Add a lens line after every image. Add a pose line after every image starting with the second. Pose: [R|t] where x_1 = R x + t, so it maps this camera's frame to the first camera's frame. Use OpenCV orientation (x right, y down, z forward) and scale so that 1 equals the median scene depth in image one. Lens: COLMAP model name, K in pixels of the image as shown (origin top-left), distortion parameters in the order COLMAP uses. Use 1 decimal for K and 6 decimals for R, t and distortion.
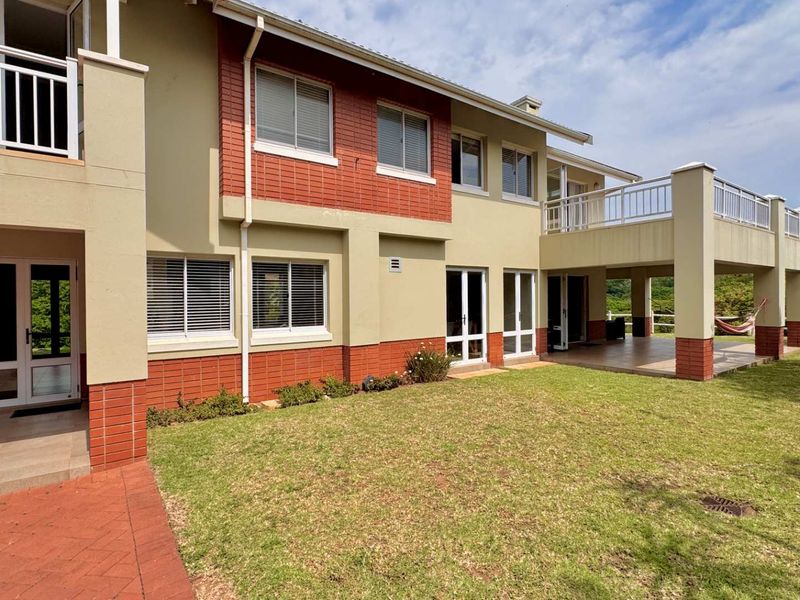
lens RADIAL K [[428.0, 0, 394.9], [0, 428.0, 300.2], [0, 0, 1]] dist [-0.002087, -0.000614]
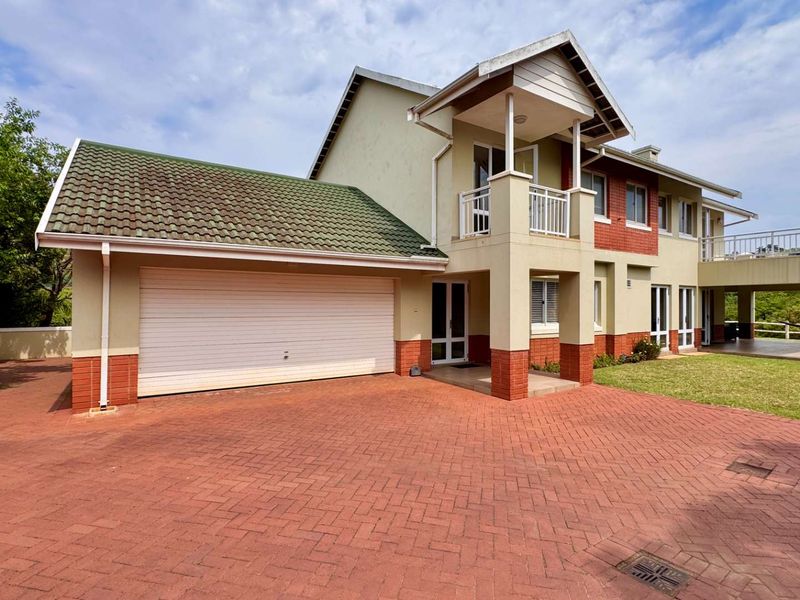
lens RADIAL K [[428.0, 0, 394.9], [0, 428.0, 300.2], [0, 0, 1]] dist [-0.002087, -0.000614]
pose [[0.998608, 0.013499, -0.050995, -0.637010], [-0.014230, 0.999801, -0.013992, 0.008460], [0.050796, 0.014698, 0.998601, -0.488544]]
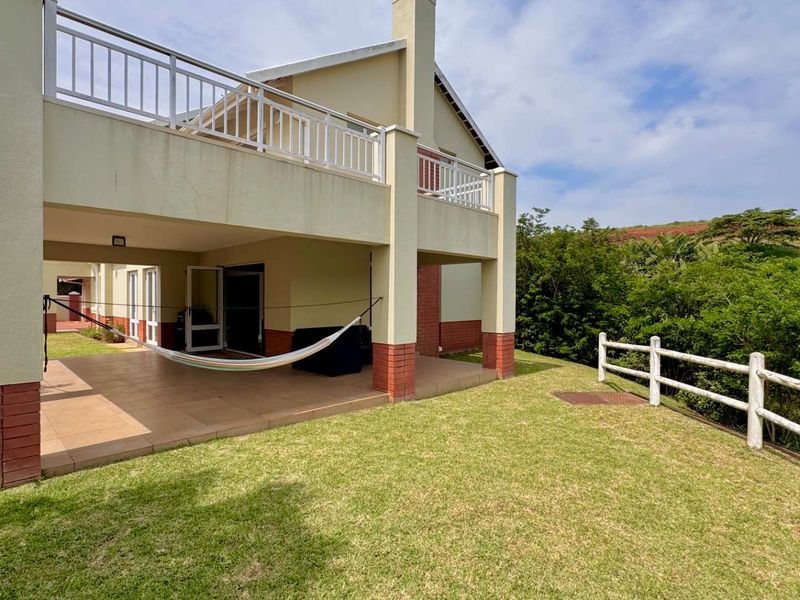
lens RADIAL K [[423.6, 0, 400.0], [0, 423.6, 300.0], [0, 0, 1]] dist [0.000374, 0.000135]
pose [[0.161370, 0.011767, -0.986824, 1.639523], [-0.008880, 0.999906, 0.010471, -0.005378], [0.986854, 0.007074, 0.161459, 1.581285]]
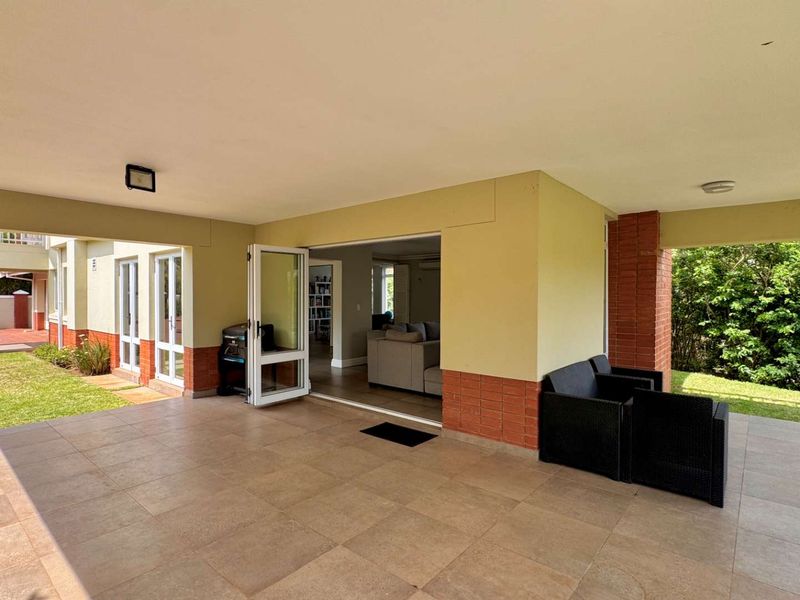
lens RADIAL K [[428.0, 0, 394.9], [0, 428.0, 300.2], [0, 0, 1]] dist [-0.002087, -0.000614]
pose [[0.227293, 0.016862, -0.973680, 1.090053], [-0.007678, 0.999850, 0.015522, -0.010985], [0.973796, 0.003948, 0.227388, 1.273618]]
